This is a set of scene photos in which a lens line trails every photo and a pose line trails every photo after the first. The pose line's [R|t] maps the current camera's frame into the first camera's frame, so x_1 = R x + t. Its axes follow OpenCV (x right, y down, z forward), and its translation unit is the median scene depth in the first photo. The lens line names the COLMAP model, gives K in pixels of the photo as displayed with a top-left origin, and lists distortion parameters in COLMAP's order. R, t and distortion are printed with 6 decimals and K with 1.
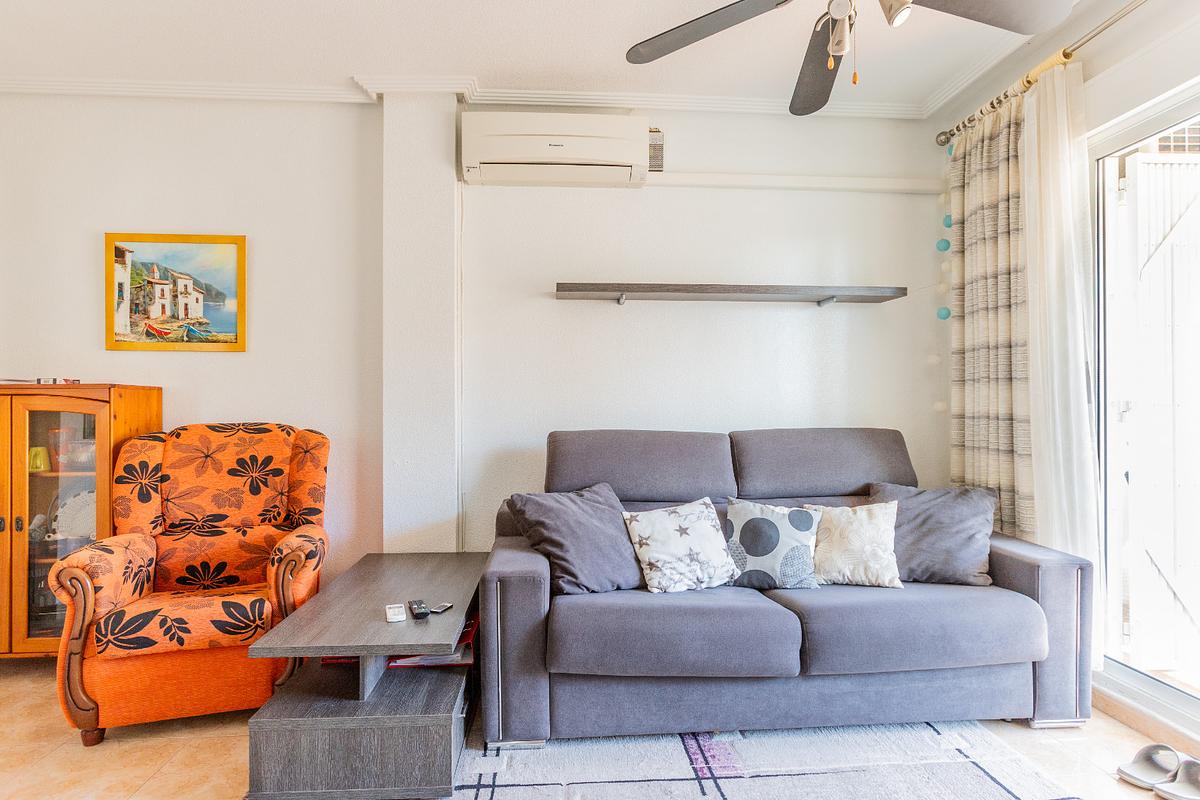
lens RADIAL K [[648.4, 0, 593.0], [0, 648.4, 398.9], [0, 0, 1]] dist [-0.005488, -0.000474]
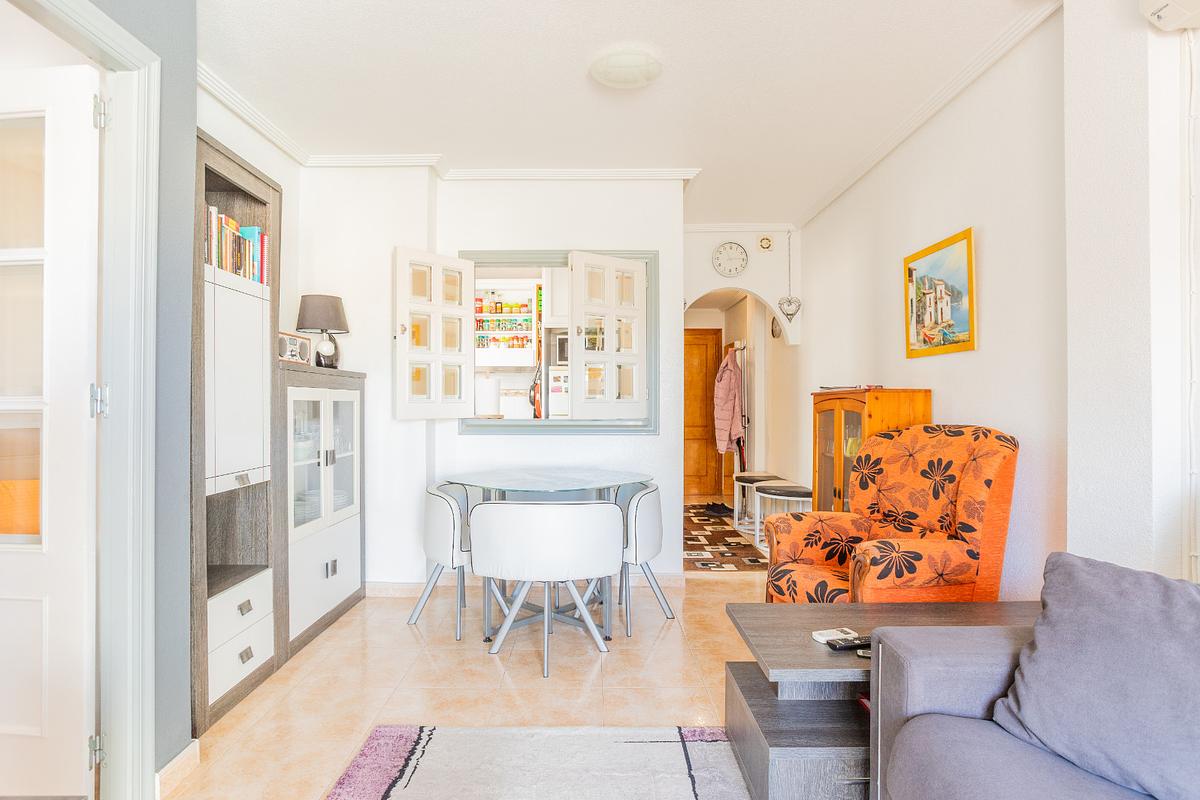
lens RADIAL K [[648.4, 0, 594.0], [0, 648.4, 401.9], [0, 0, 1]] dist [-0.005488, -0.000474]
pose [[-0.055069, -0.004745, -0.998471, 0.435868], [0.004777, 0.999976, -0.005016, 0.004752], [0.998471, -0.005045, -0.055045, 0.503557]]
